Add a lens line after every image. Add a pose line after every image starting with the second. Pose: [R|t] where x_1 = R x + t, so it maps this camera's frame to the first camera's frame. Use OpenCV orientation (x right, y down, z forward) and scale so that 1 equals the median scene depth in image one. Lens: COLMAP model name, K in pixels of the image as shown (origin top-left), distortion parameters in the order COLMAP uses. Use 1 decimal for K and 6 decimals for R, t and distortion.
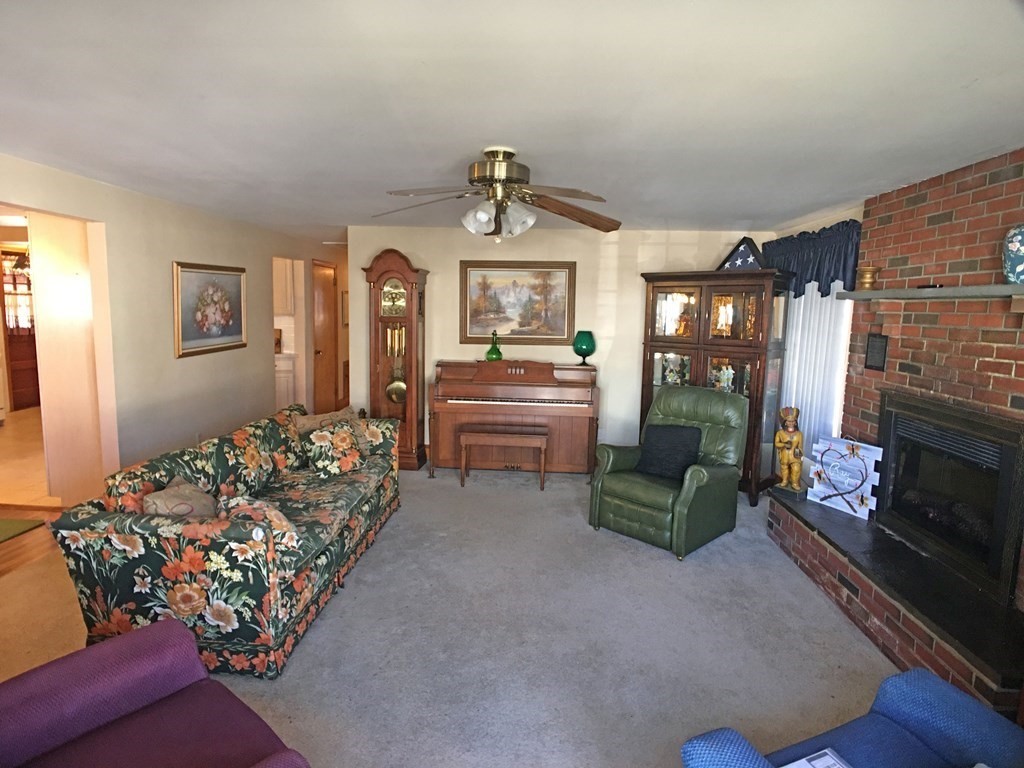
lens RADIAL K [[565.1, 0, 511.5], [0, 565.1, 379.8], [0, 0, 1]] dist [-0.011675, -0.002372]
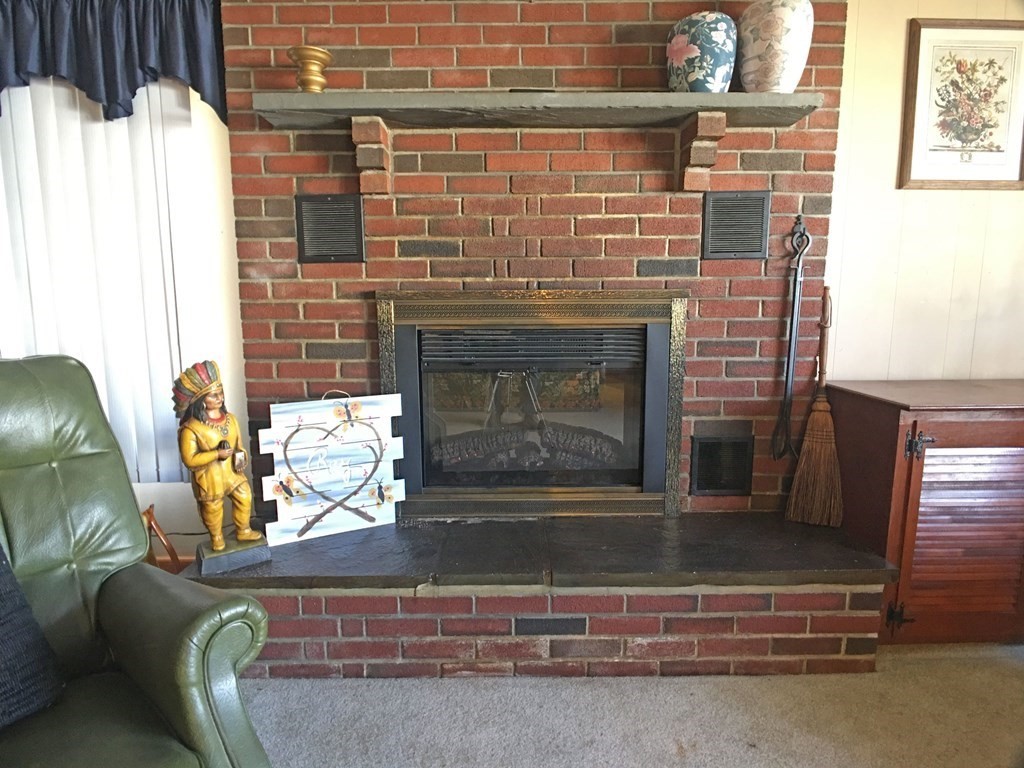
lens RADIAL K [[565.1, 0, 511.4], [0, 565.1, 378.2], [0, 0, 1]] dist [-0.011675, -0.002372]
pose [[-0.059775, -0.167487, 0.984060, 0.081471], [0.132759, 0.975732, 0.174134, 0.020034], [-0.989344, 0.141052, -0.036089, 0.889169]]
